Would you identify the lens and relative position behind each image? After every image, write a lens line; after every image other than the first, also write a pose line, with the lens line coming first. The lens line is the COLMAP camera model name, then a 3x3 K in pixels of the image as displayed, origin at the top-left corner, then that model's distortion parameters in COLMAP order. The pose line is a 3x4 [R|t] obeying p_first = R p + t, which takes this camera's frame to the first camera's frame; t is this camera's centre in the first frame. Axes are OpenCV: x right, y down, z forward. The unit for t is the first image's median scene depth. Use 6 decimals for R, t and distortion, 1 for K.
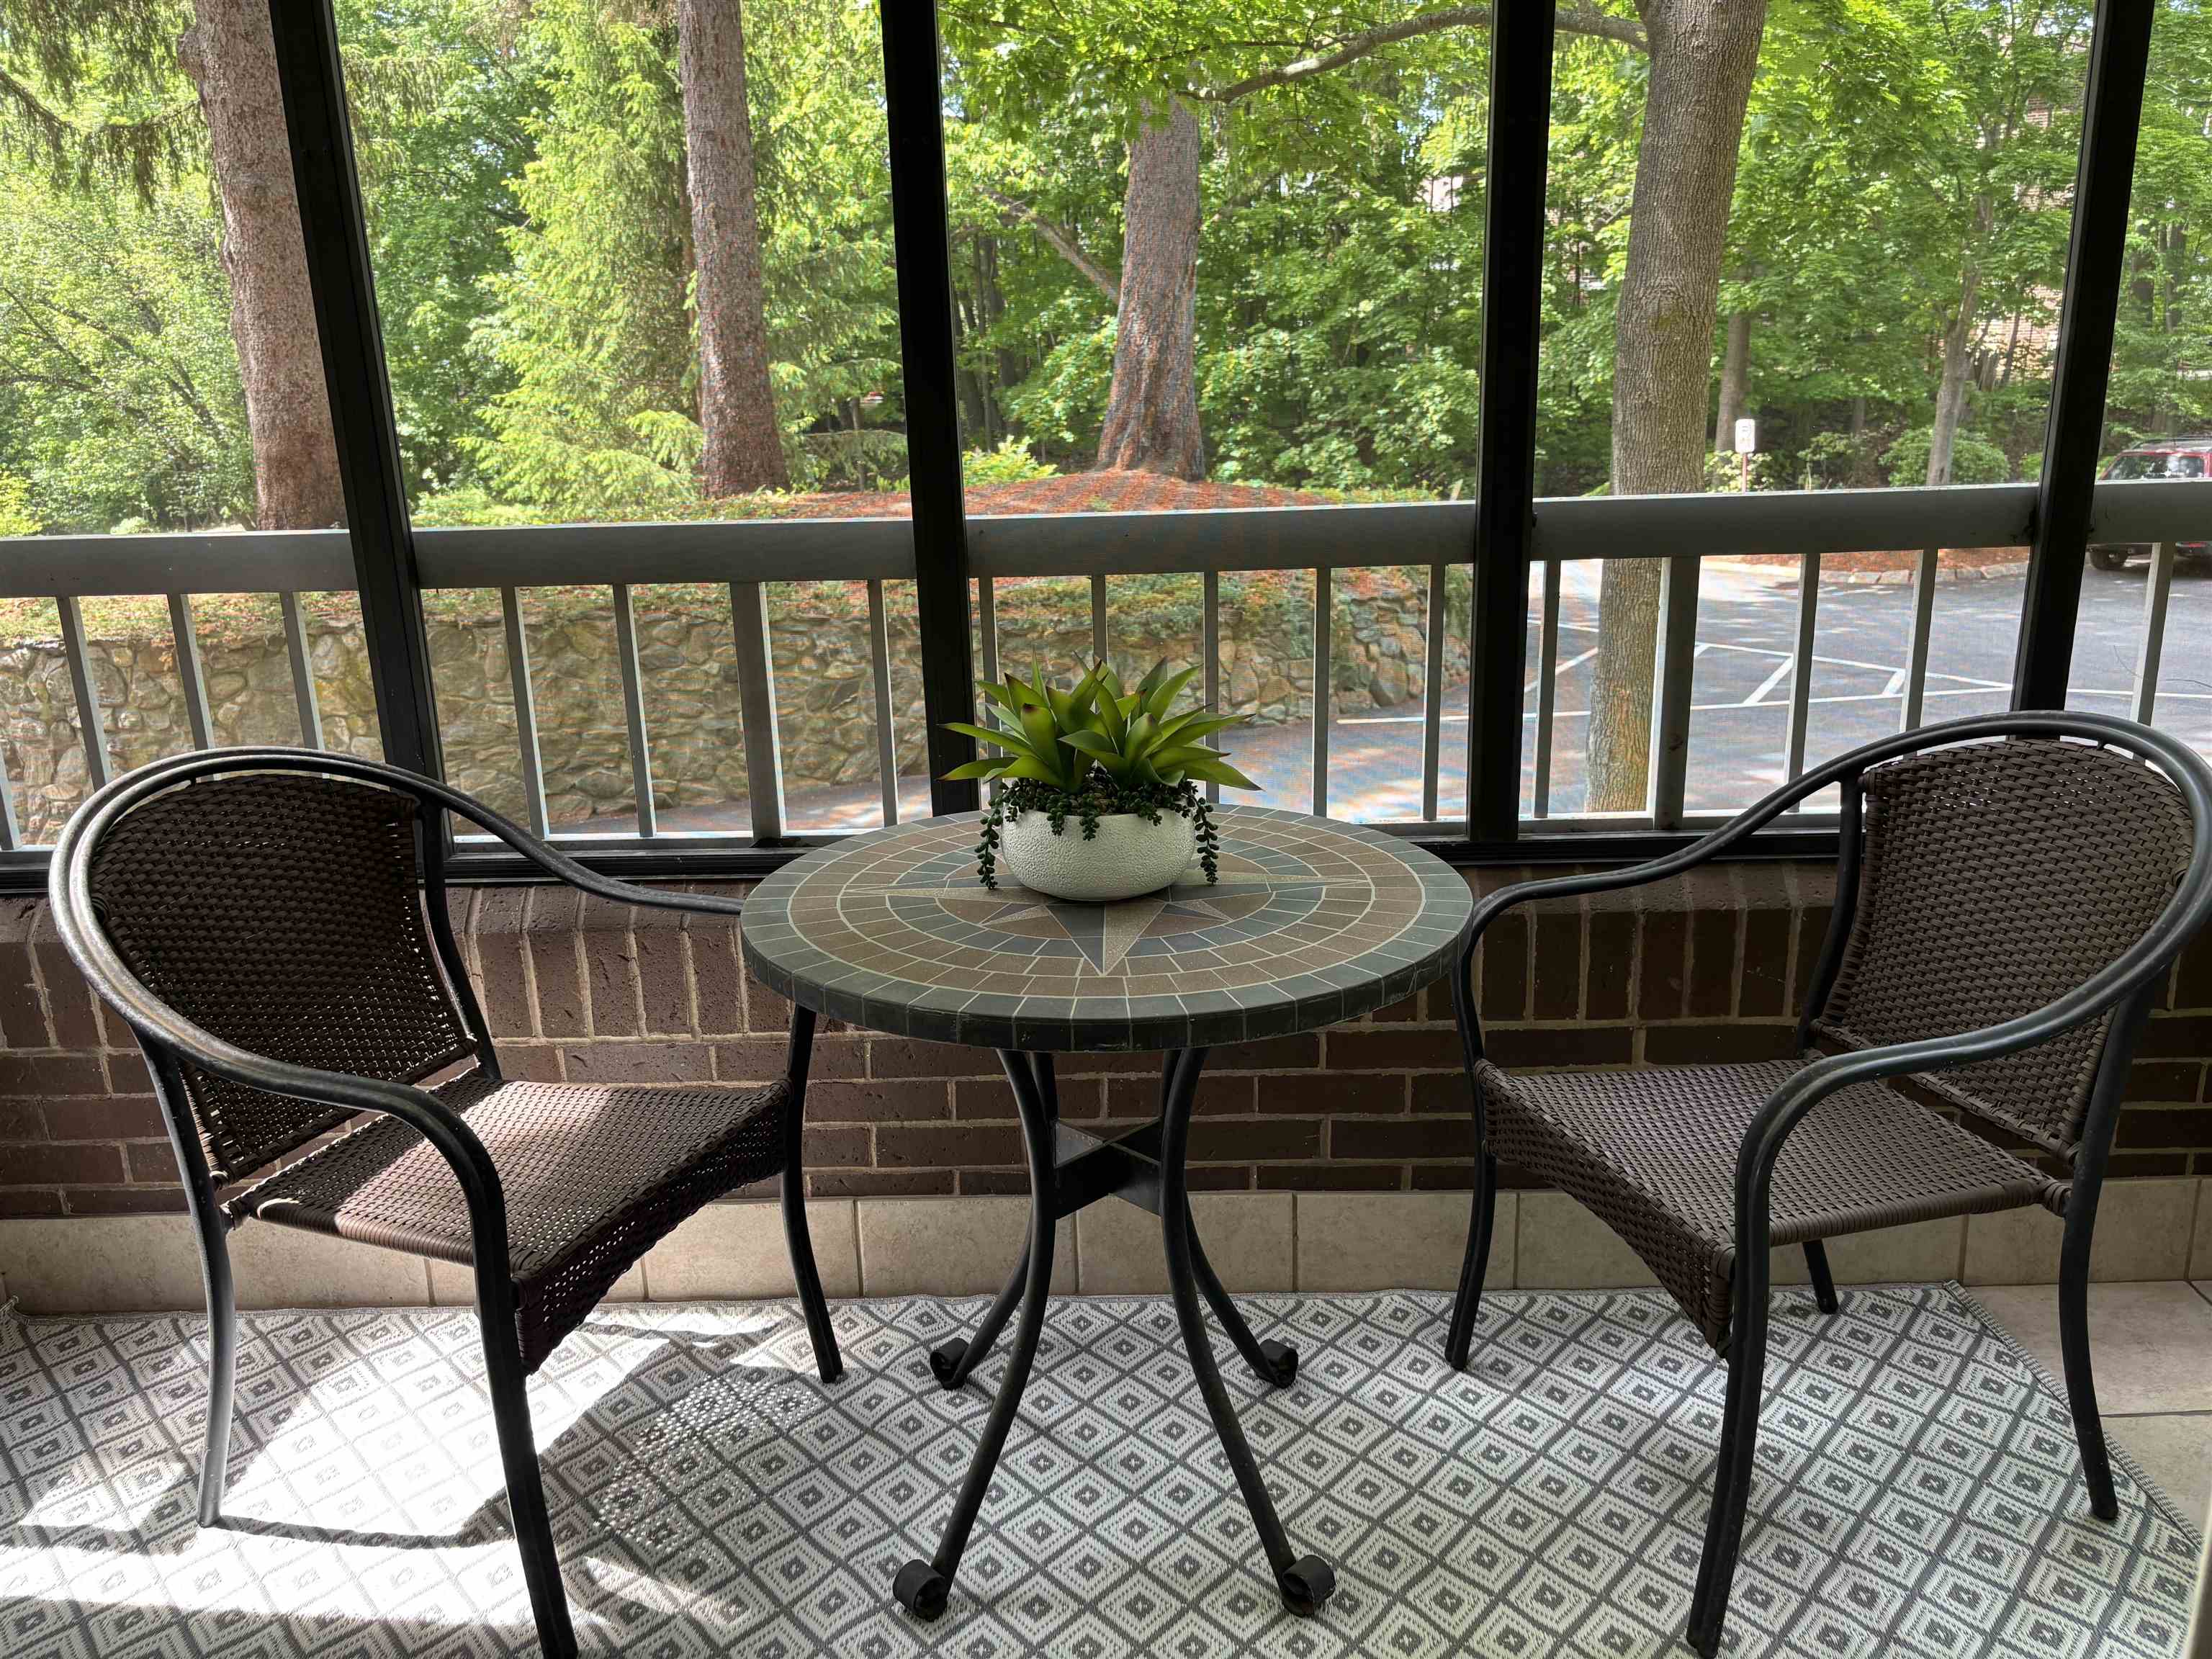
lens RADIAL K [[1692.4, 0, 1106.6], [0, 1692.4, 802.8], [0, 0, 1]] dist [0.007817, -0.010241]
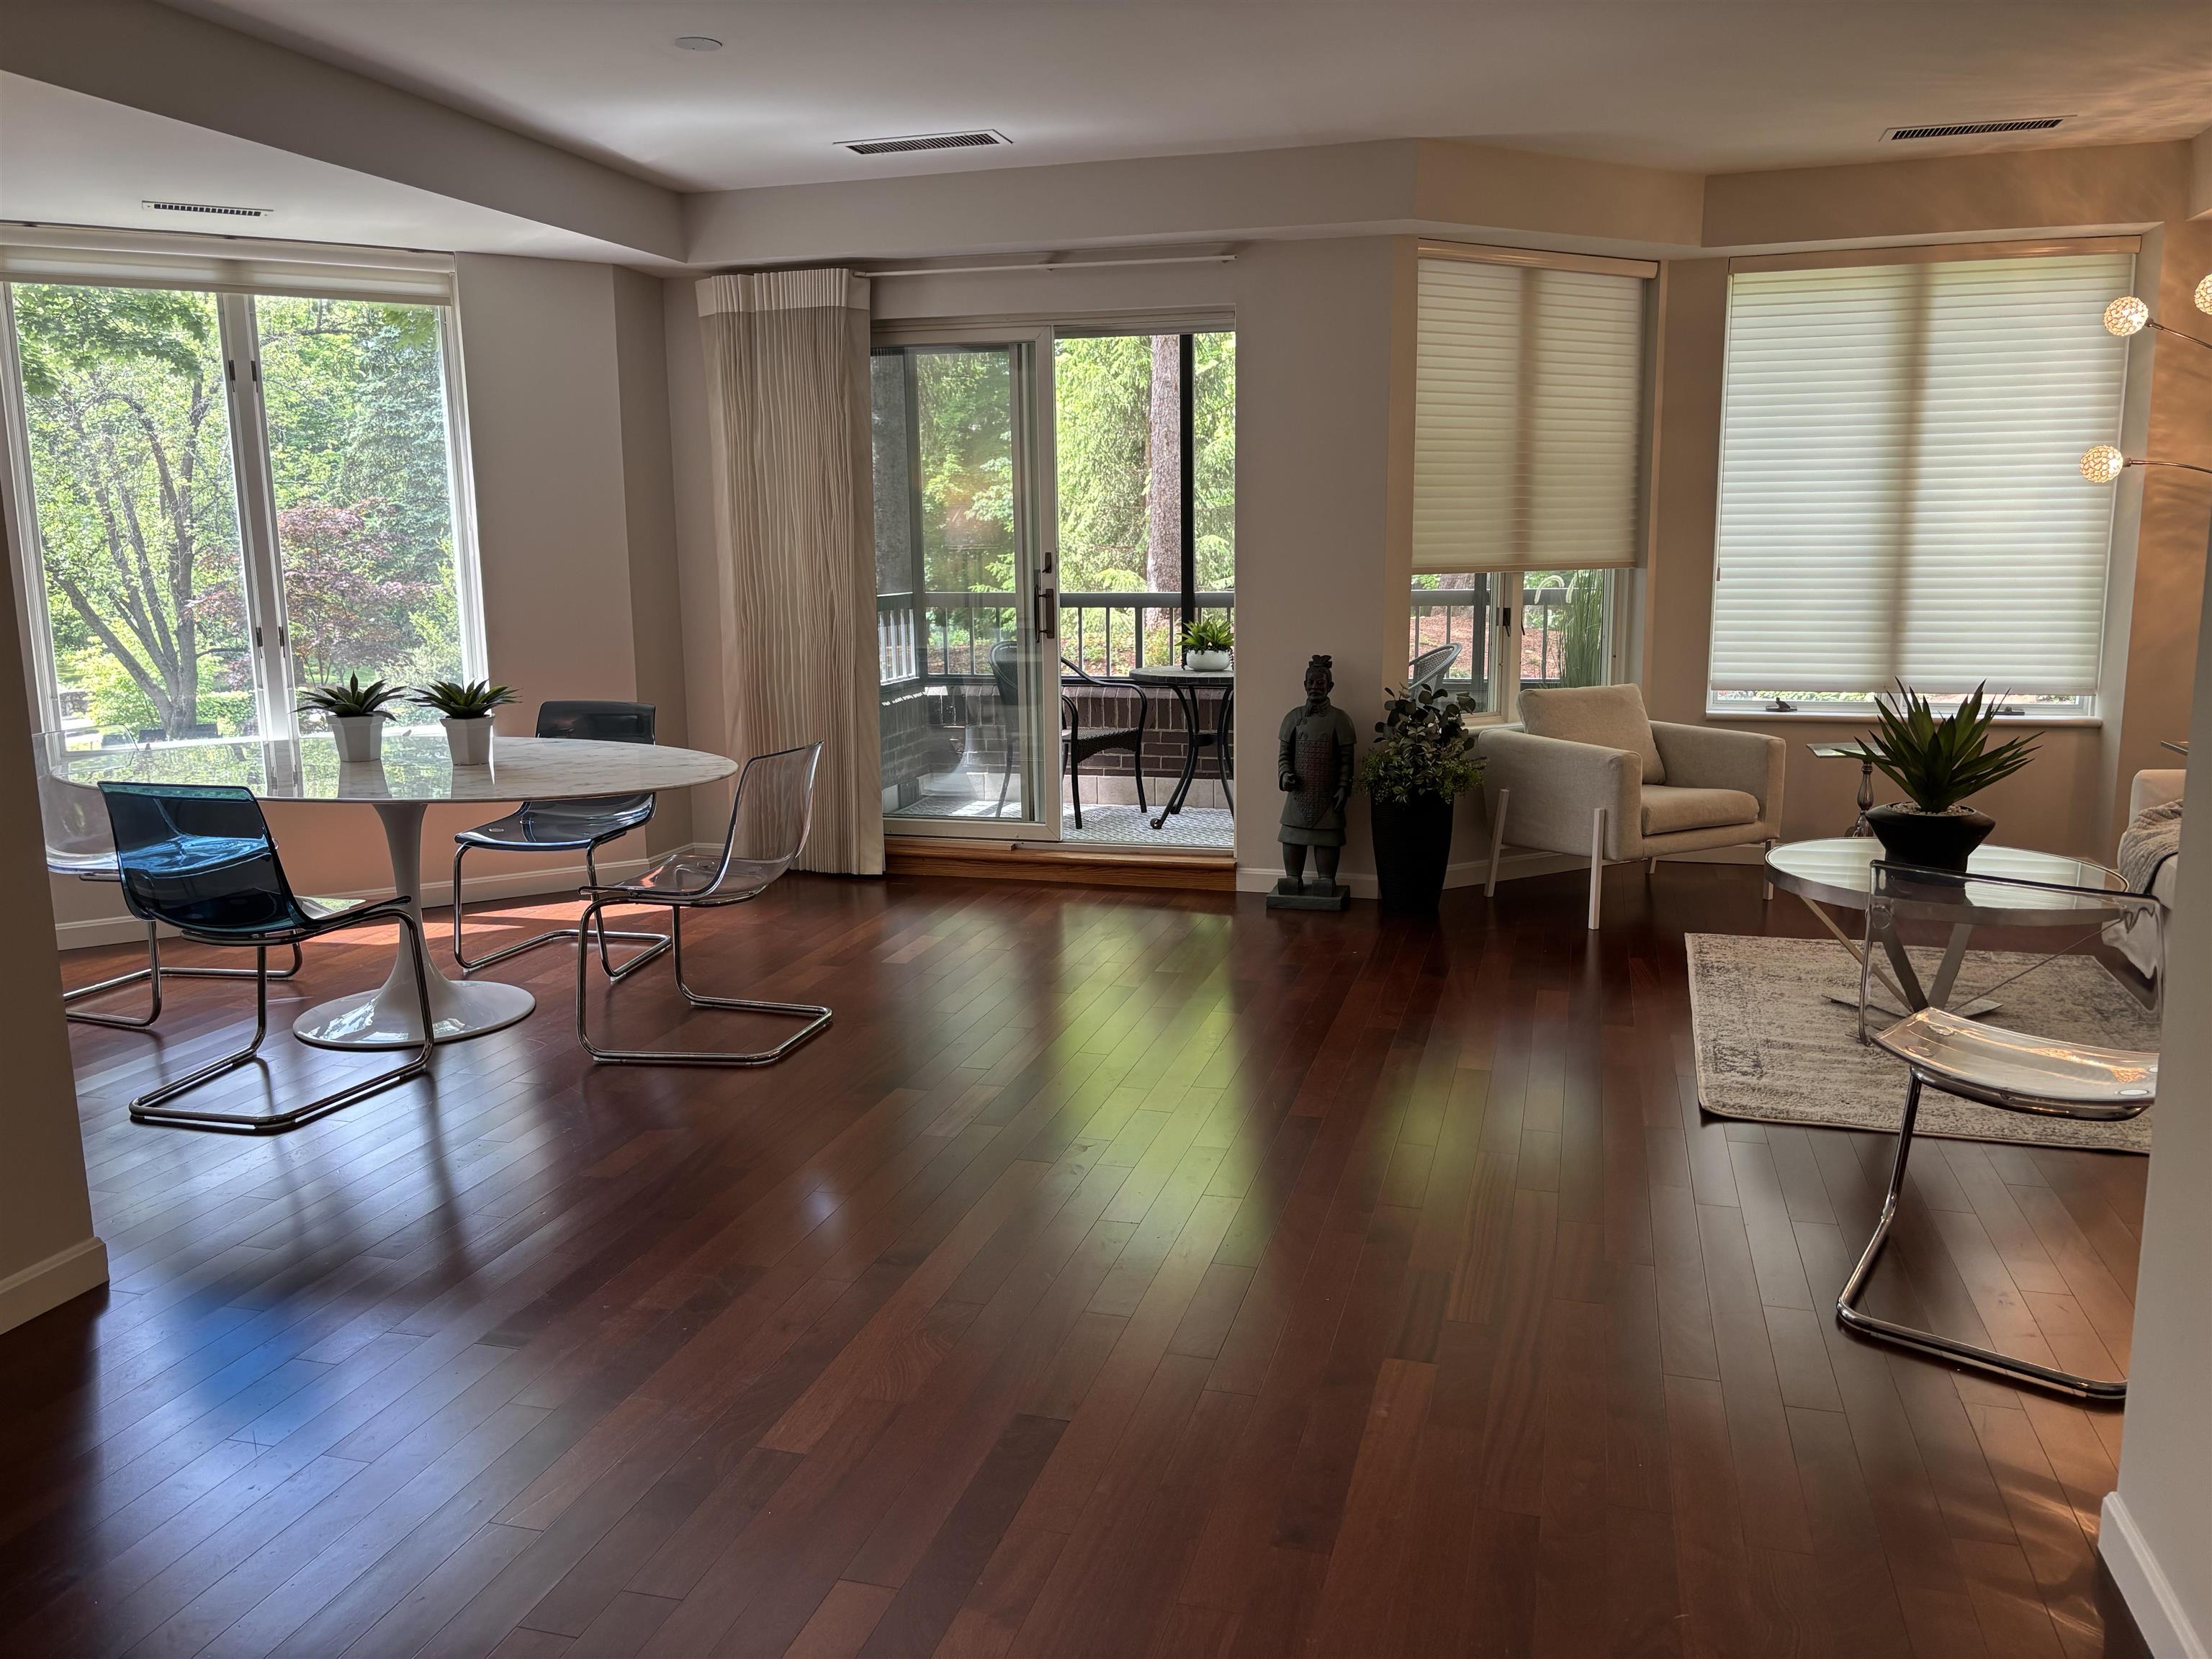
lens RADIAL K [[1649.9, 0, 1106.0], [0, 1649.9, 829.5], [0, 0, 1]] dist [0.007322, -0.003752]
pose [[0.966496, 0.064255, -0.248509, 0.812346], [-0.082748, 0.994469, -0.064689, 0.741439], [0.242978, 0.083085, 0.966467, -3.115199]]
